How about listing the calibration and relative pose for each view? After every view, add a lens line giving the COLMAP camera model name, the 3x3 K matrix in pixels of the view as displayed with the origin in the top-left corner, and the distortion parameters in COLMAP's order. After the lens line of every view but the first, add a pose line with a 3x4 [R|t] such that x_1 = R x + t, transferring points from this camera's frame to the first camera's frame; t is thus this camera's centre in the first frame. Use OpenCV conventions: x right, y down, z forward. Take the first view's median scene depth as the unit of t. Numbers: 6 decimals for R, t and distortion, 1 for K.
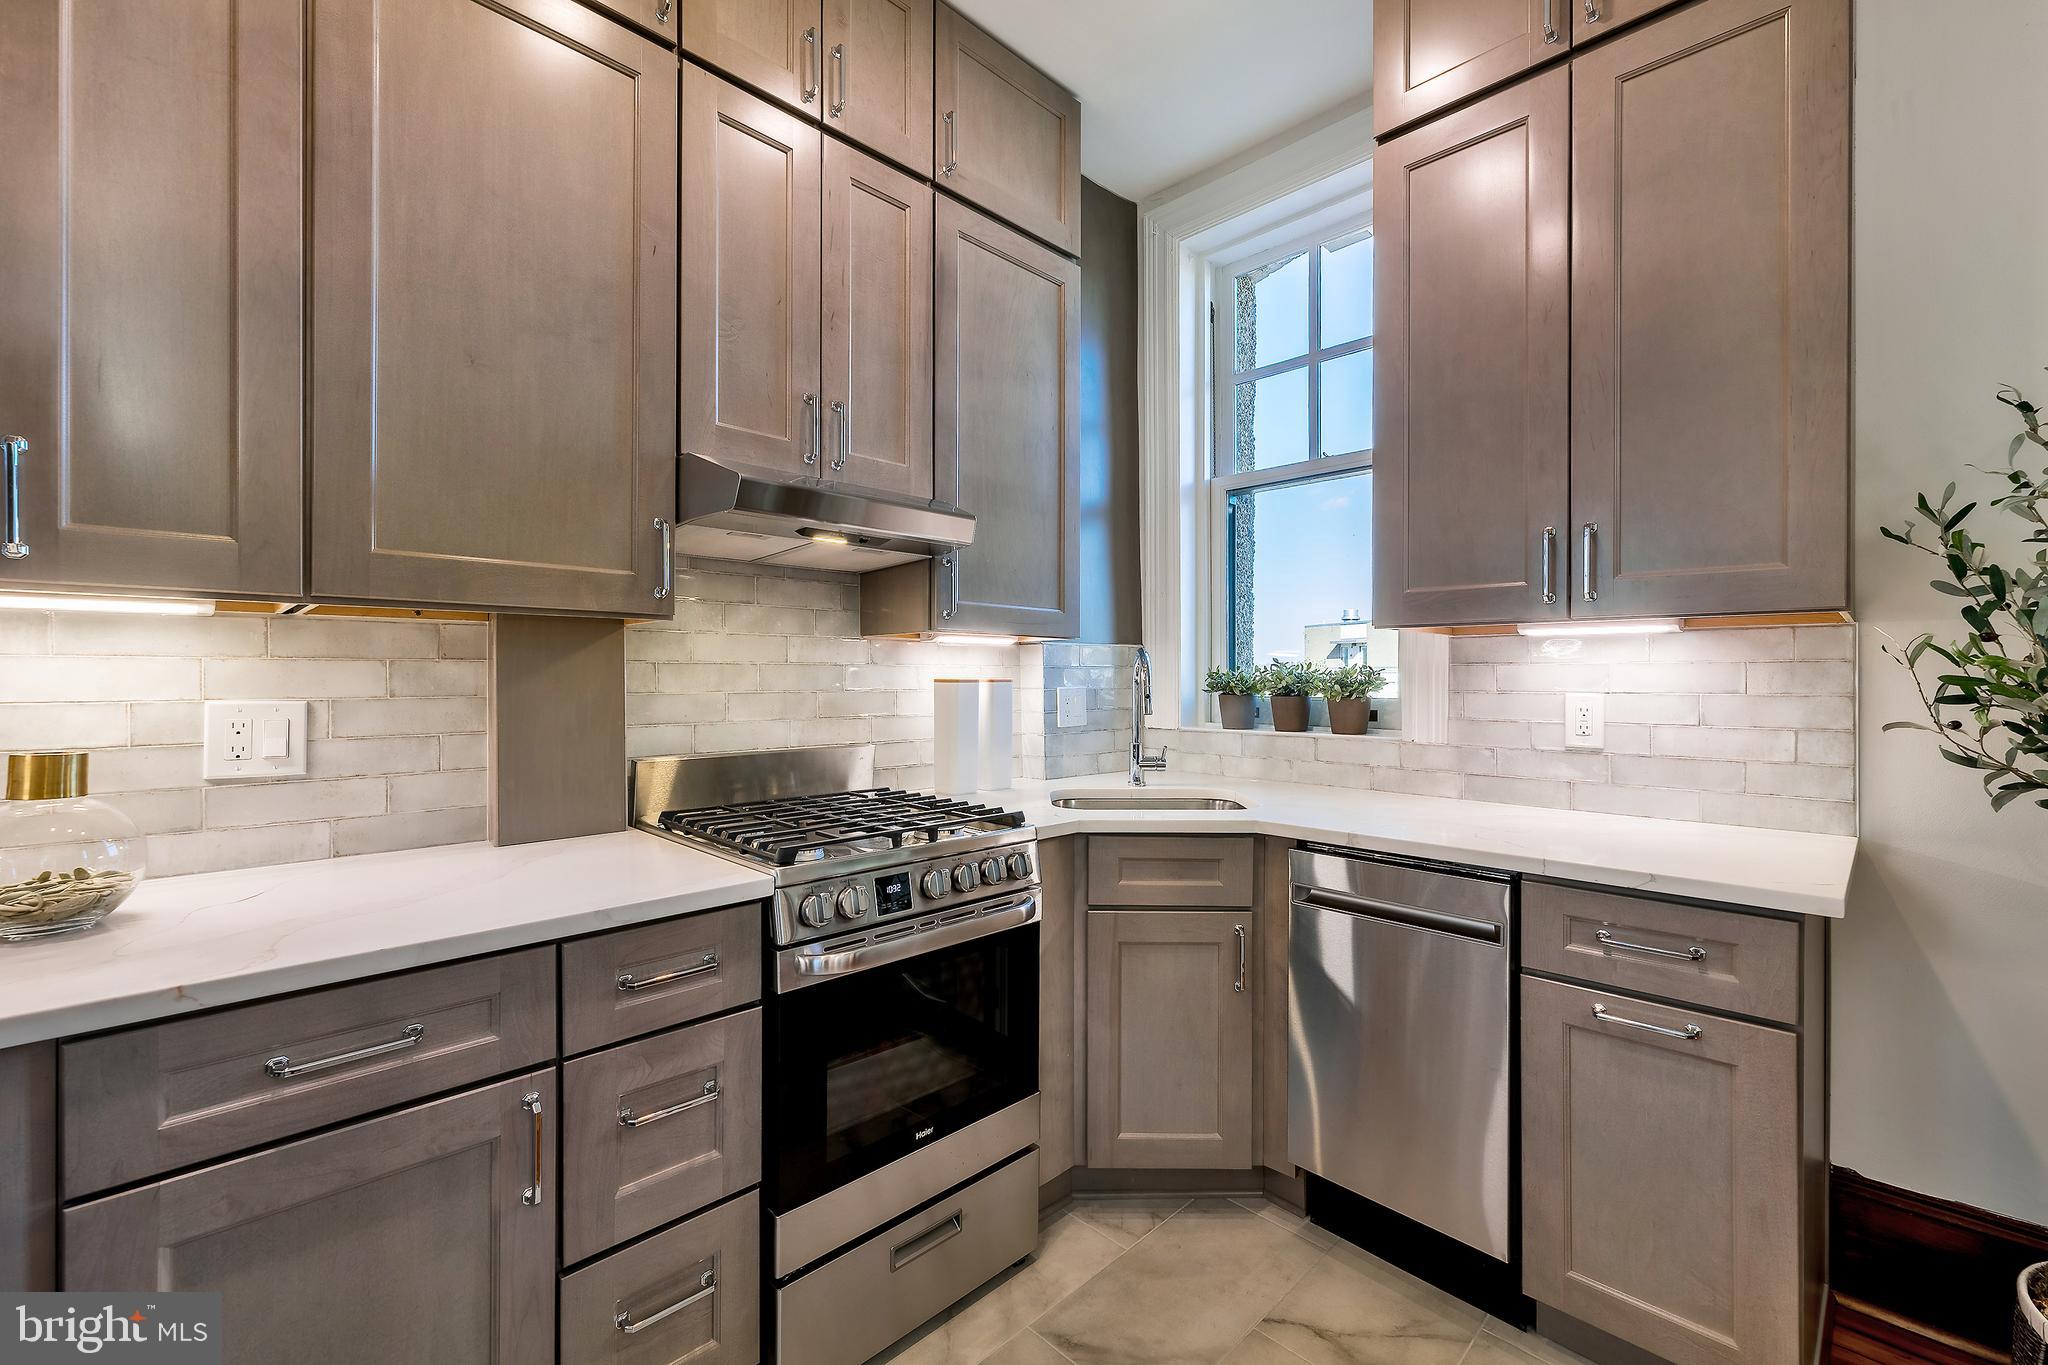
lens RADIAL K [[872.8, 0, 1044.7], [0, 872.8, 686.1], [0, 0, 1]] dist [0.002811, -0.001146]
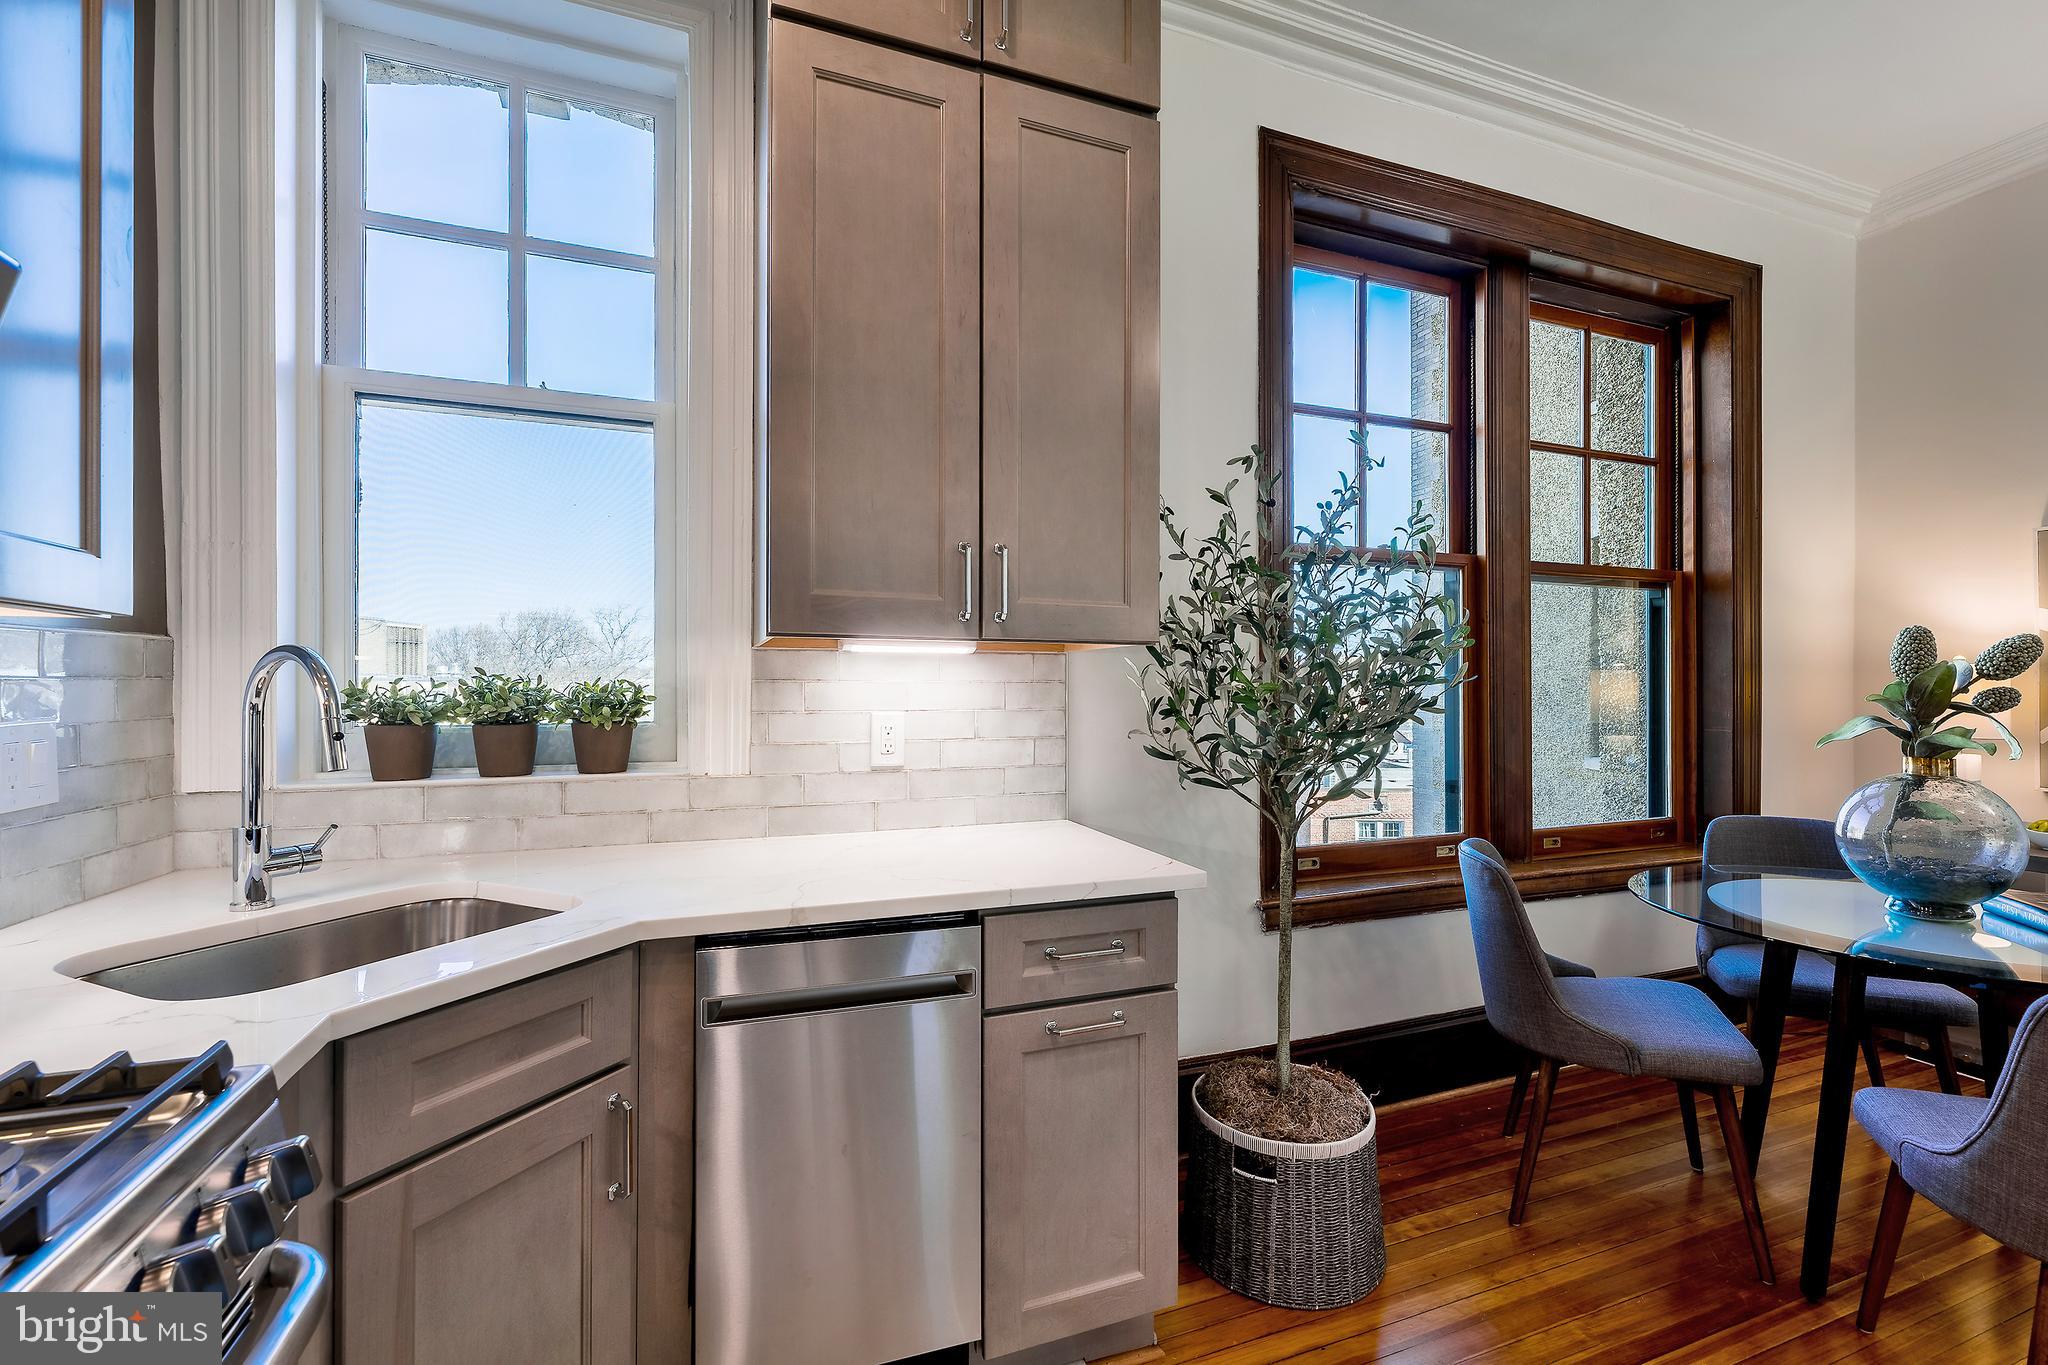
lens RADIAL K [[872.8, 0, 1018.5], [0, 872.8, 685.3], [0, 0, 1]] dist [0.002811, -0.001146]
pose [[0.409501, 0.002213, 0.912307, -0.246247], [0.009025, 0.999938, -0.006477, -0.015211], [-0.912265, 0.010886, 0.409456, 0.499124]]
